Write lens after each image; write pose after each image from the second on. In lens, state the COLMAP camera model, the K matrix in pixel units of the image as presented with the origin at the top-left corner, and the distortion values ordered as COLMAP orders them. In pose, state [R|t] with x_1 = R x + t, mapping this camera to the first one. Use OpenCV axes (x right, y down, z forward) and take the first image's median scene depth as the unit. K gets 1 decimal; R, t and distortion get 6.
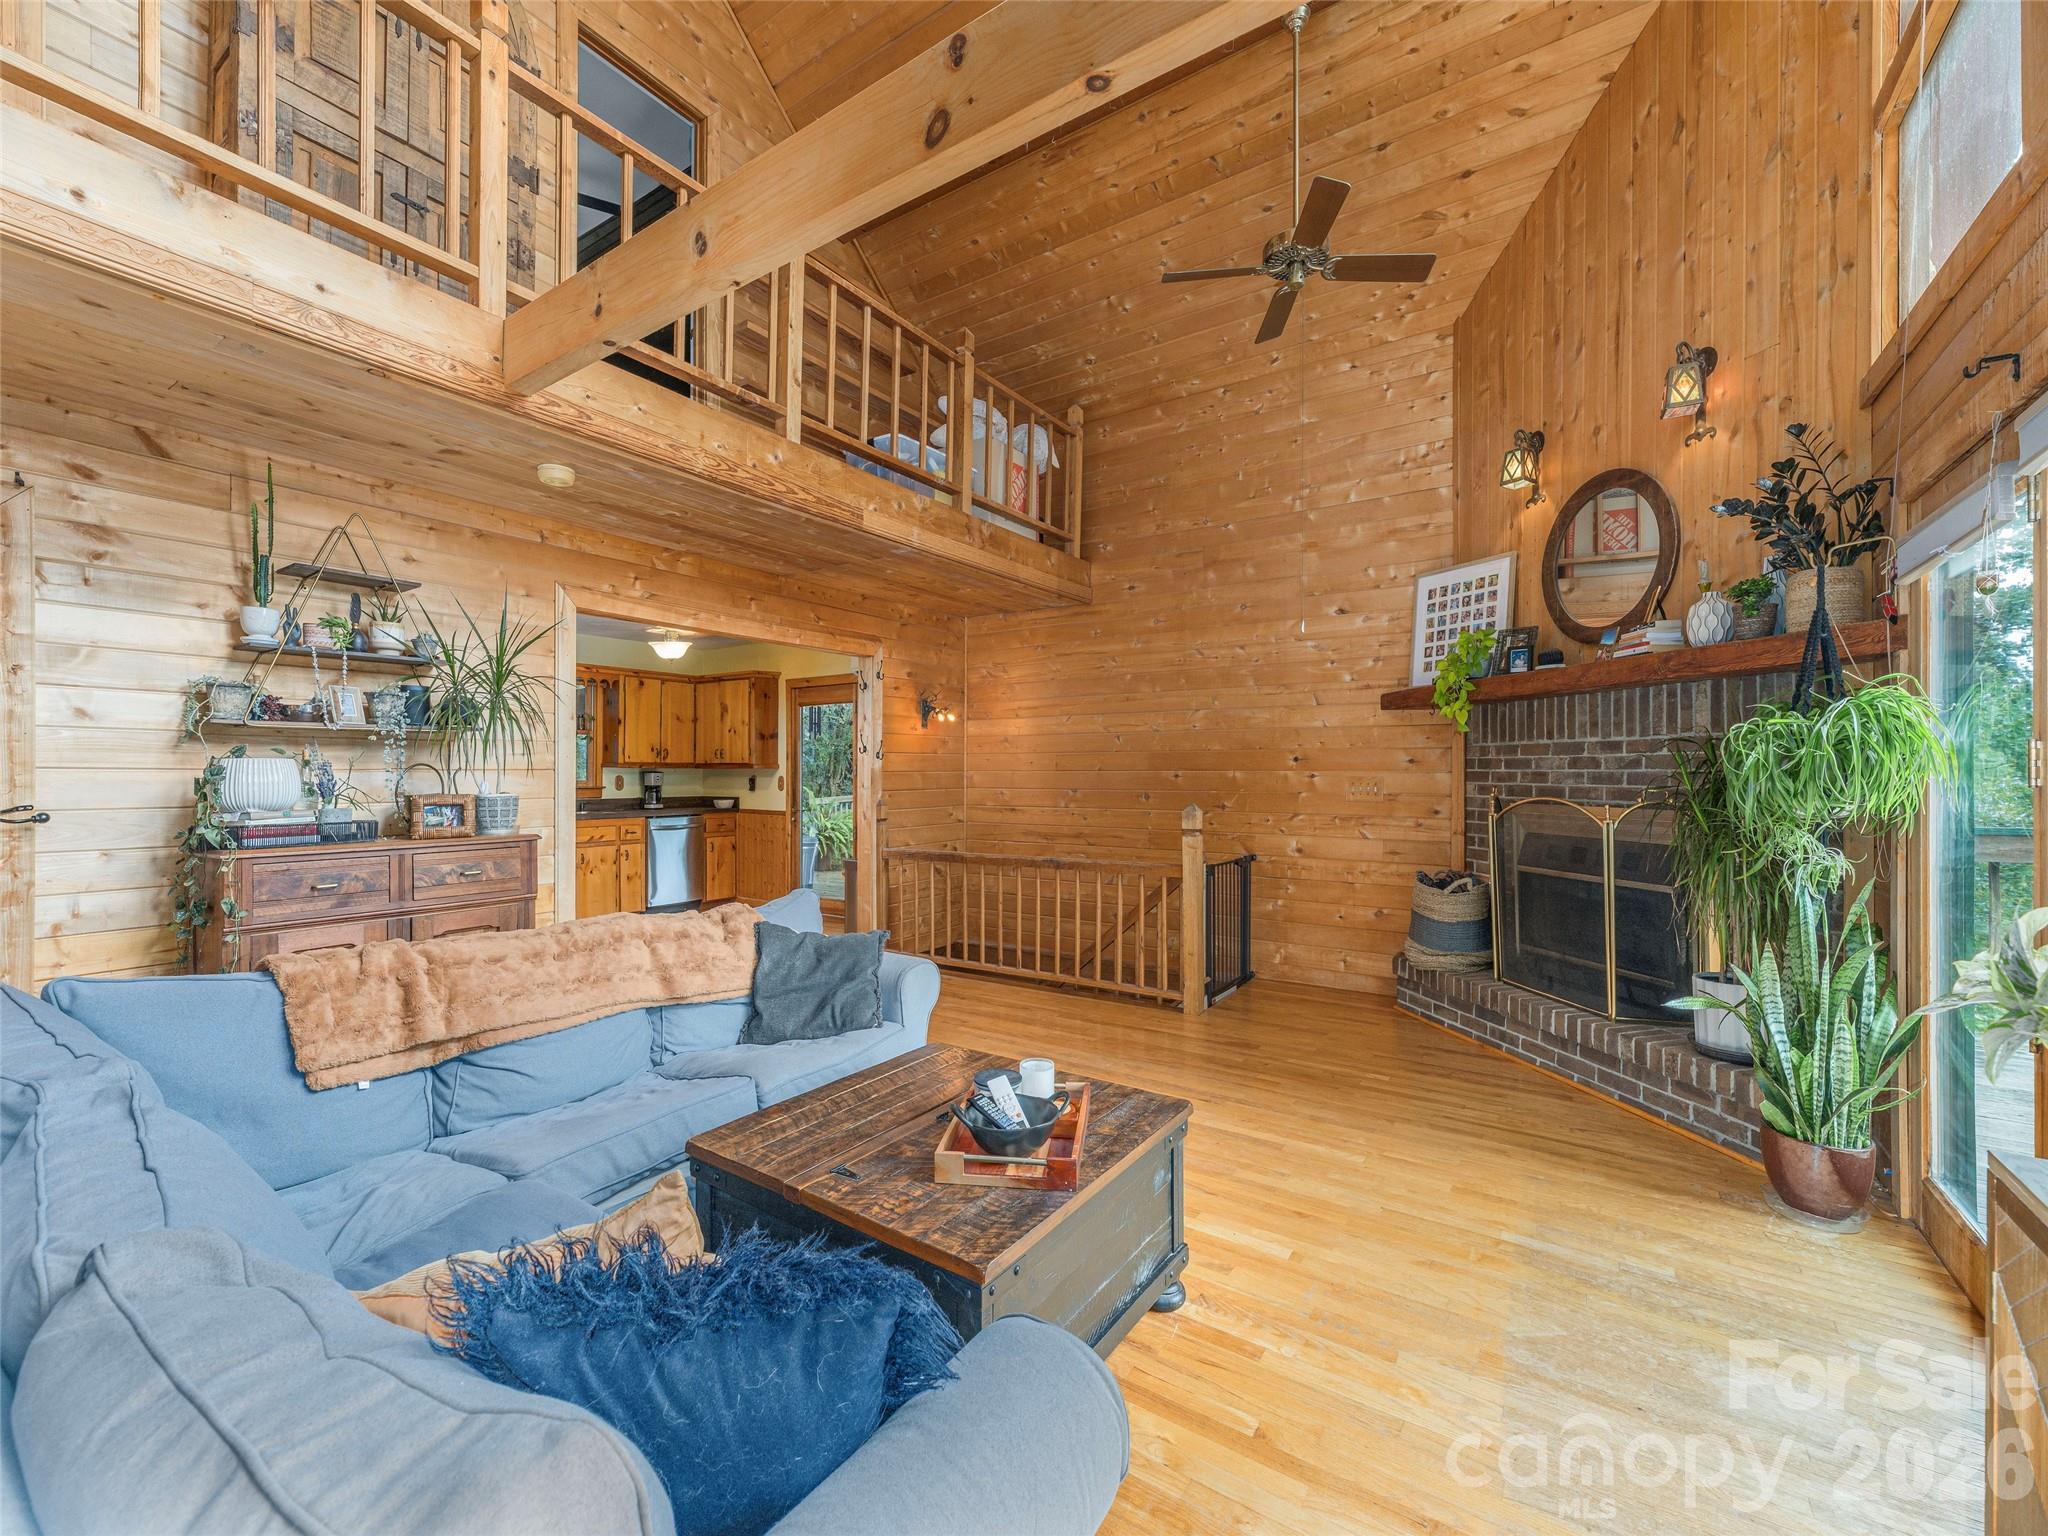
lens RADIAL K [[837.0, 0, 1025.6], [0, 837.0, 771.0], [0, 0, 1]] dist [0.001637, 0.000161]
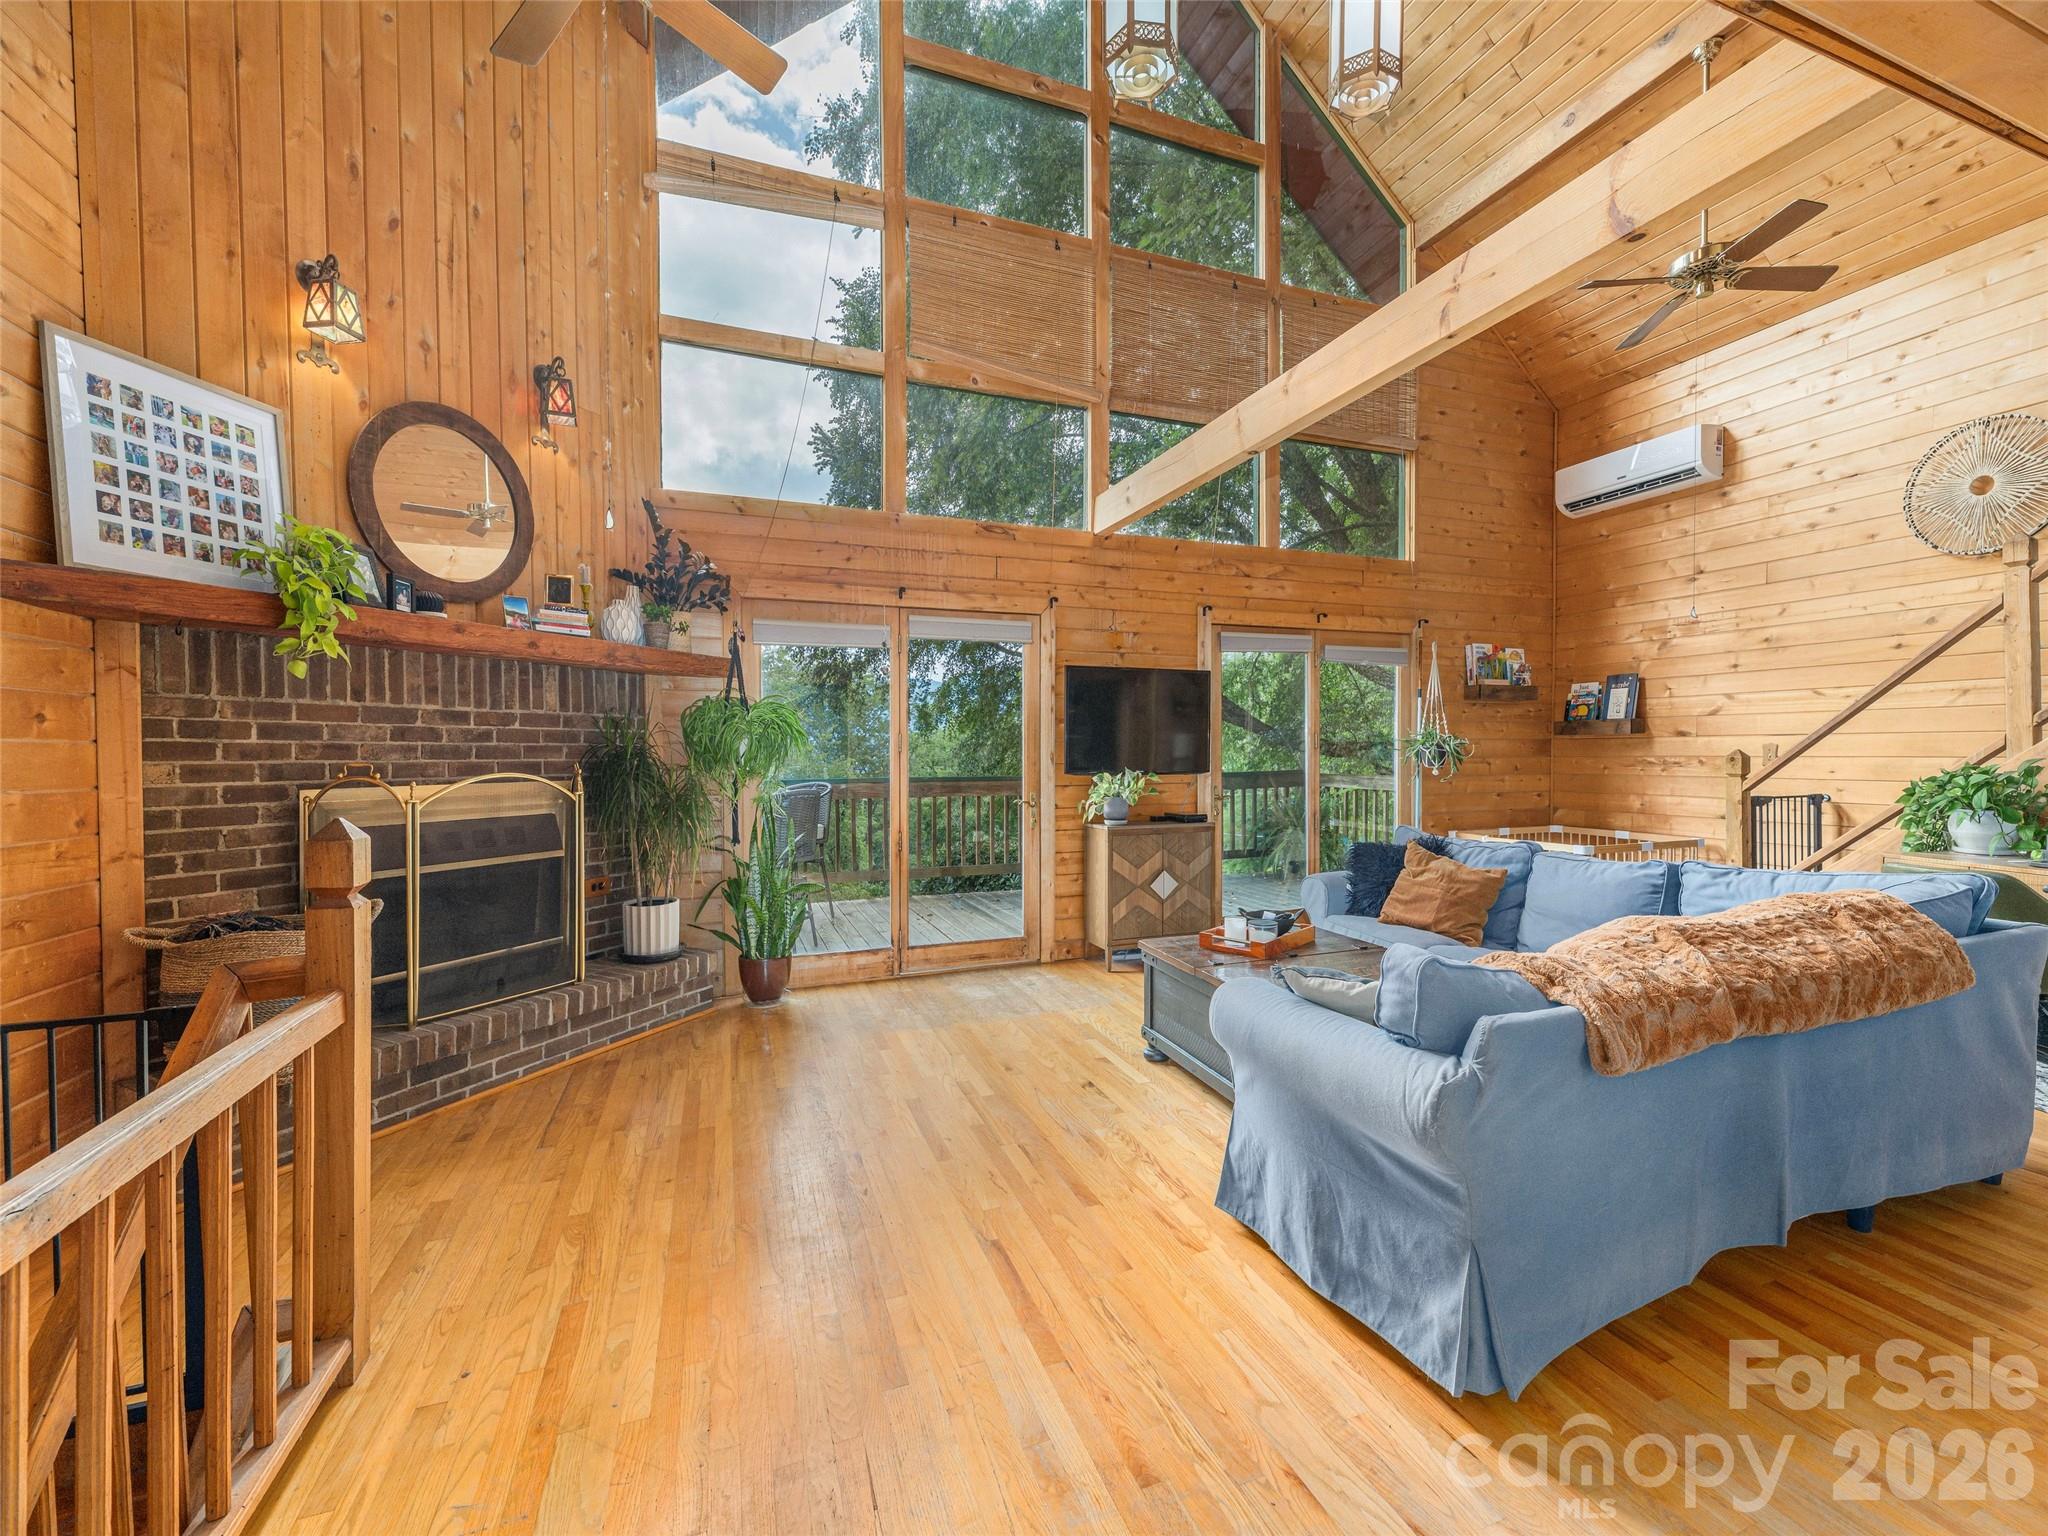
lens RADIAL K [[837.0, 0, 1070.4], [0, 837.0, 755.7], [0, 0, 1]] dist [0.001637, 0.000161]
pose [[-0.835498, -0.004277, 0.549477, -0.340386], [-0.003466, 0.999991, 0.002513, 0.007656], [-0.549482, 0.000195, -0.835505, 1.351198]]
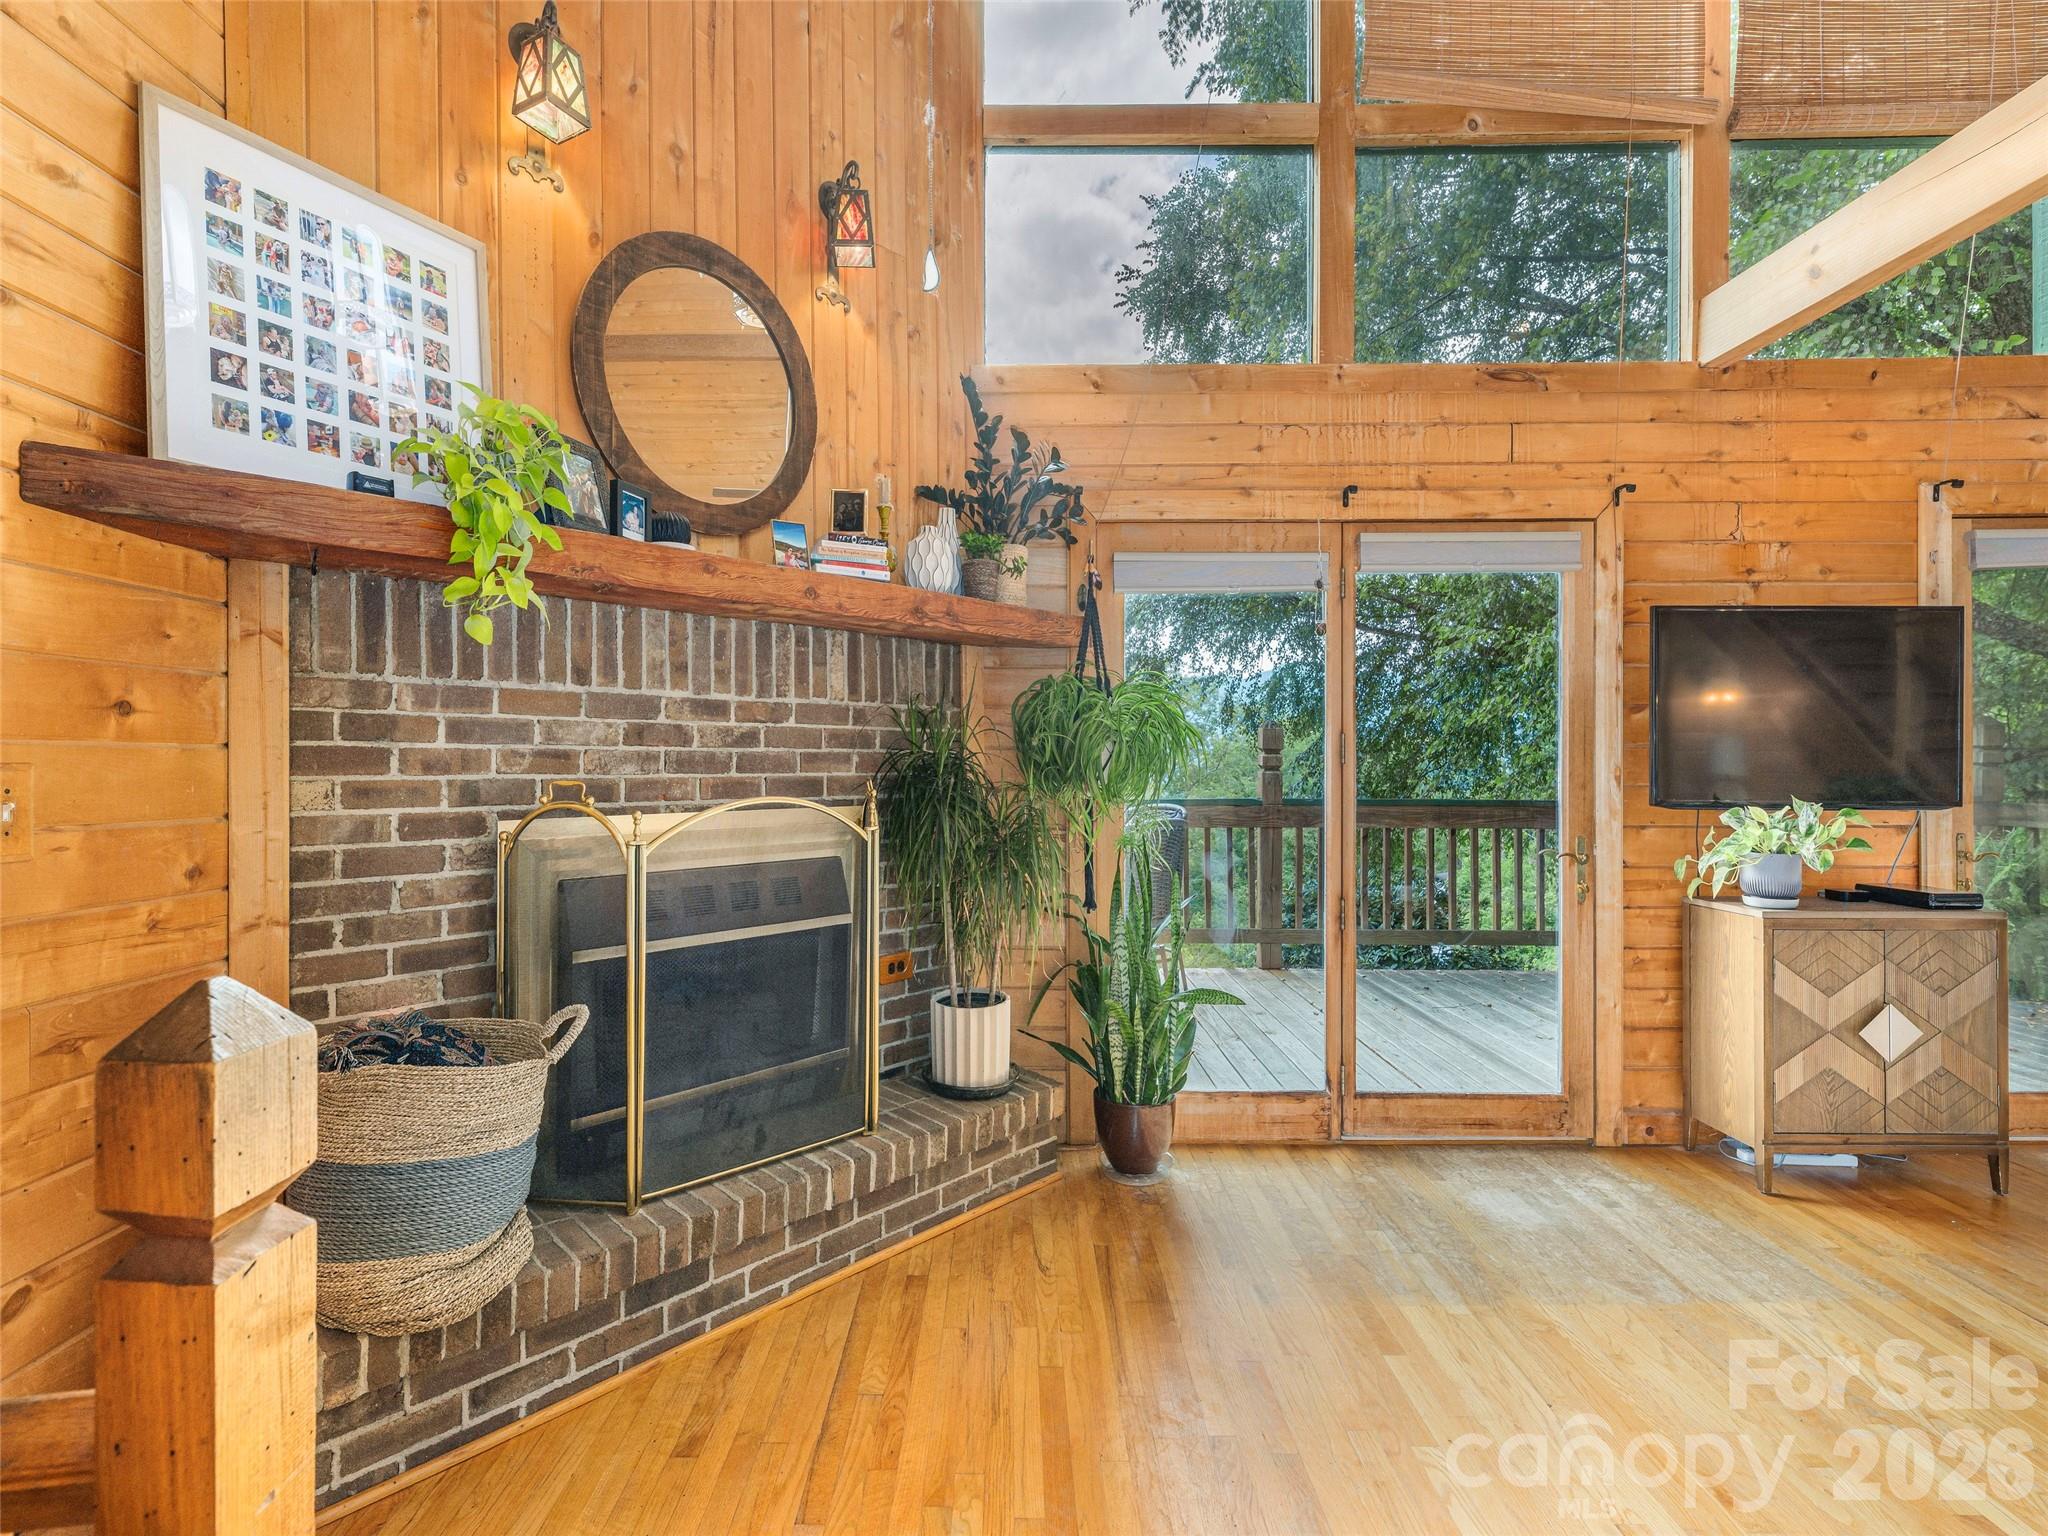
lens RADIAL K [[958.4, 0, 1009.3], [0, 958.4, 749.9], [0, 0, 1]] dist [0.002298, 0.000309]
pose [[-0.561162, 0.003038, 0.827700, 0.016455], [-0.008566, 0.999918, -0.009478, 0.004368], [-0.827662, -0.012408, -0.561090, 1.172277]]
